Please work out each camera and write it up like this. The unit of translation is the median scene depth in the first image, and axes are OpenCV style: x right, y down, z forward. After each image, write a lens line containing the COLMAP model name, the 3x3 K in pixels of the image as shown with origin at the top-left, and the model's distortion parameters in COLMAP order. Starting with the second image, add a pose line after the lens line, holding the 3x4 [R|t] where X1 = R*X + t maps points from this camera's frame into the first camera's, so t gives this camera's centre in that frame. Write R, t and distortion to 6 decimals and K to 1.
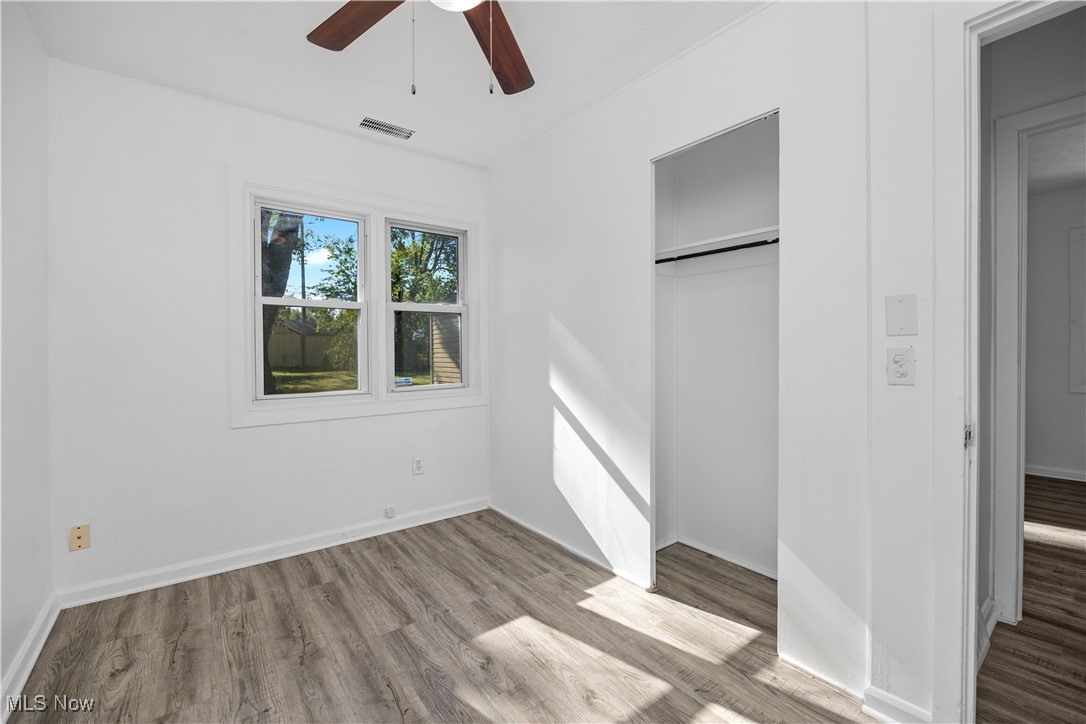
lens RADIAL K [[474.8, 0, 534.4], [0, 474.8, 355.5], [0, 0, 1]] dist [-0.014095, 0.001452]
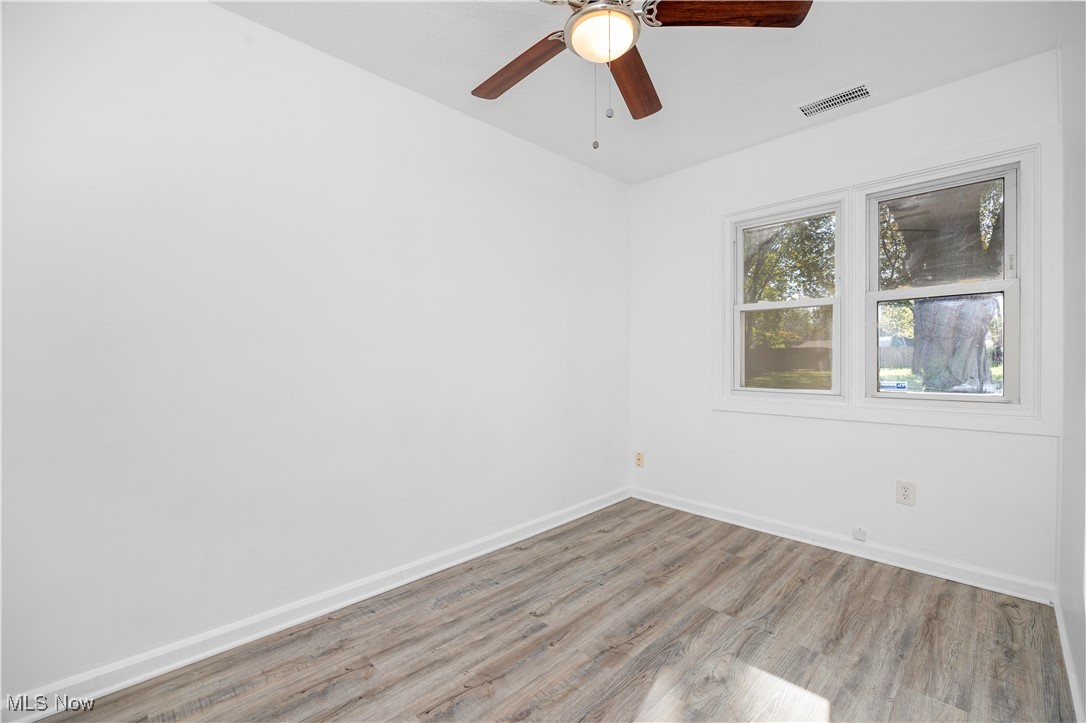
lens RADIAL K [[474.8, 0, 579.1], [0, 474.8, 363.9], [0, 0, 1]] dist [-0.014095, 0.001452]
pose [[0.130546, 0.023499, -0.991164, 0.515169], [-0.002947, 0.999724, 0.023314, -0.001138], [0.991438, -0.000122, 0.130579, 0.399182]]
